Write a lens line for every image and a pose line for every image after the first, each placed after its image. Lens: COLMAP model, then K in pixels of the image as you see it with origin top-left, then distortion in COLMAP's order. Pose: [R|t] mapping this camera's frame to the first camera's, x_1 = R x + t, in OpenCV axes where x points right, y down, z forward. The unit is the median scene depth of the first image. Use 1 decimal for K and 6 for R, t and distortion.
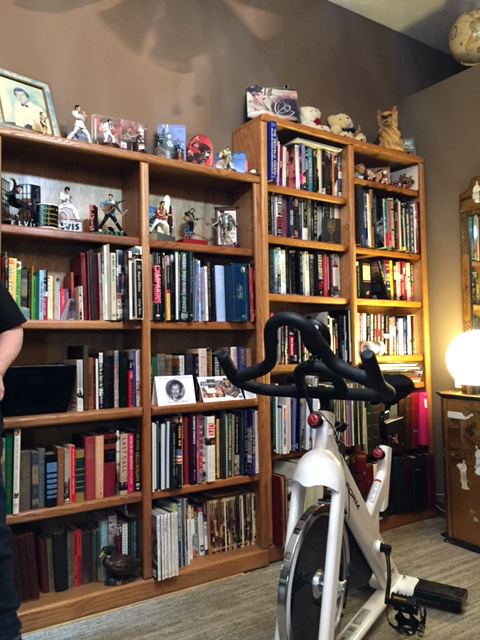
lens RADIAL K [[549.9, 0, 229.5], [0, 549.9, 317.8], [0, 0, 1]] dist [0.068334, -0.086916]
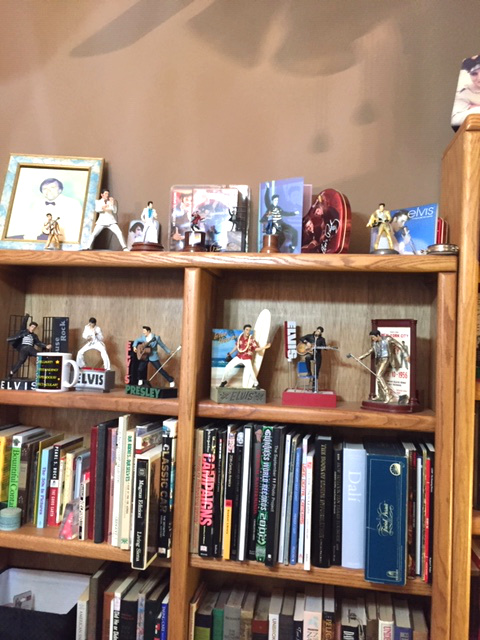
lens RADIAL K [[549.9, 0, 233.5], [0, 549.9, 314.1], [0, 0, 1]] dist [0.068334, -0.086916]
pose [[0.734040, 0.013697, -0.678968, 0.252805], [-0.008274, 0.999903, 0.011226, -0.234442], [0.679056, -0.002623, 0.734082, 0.598813]]
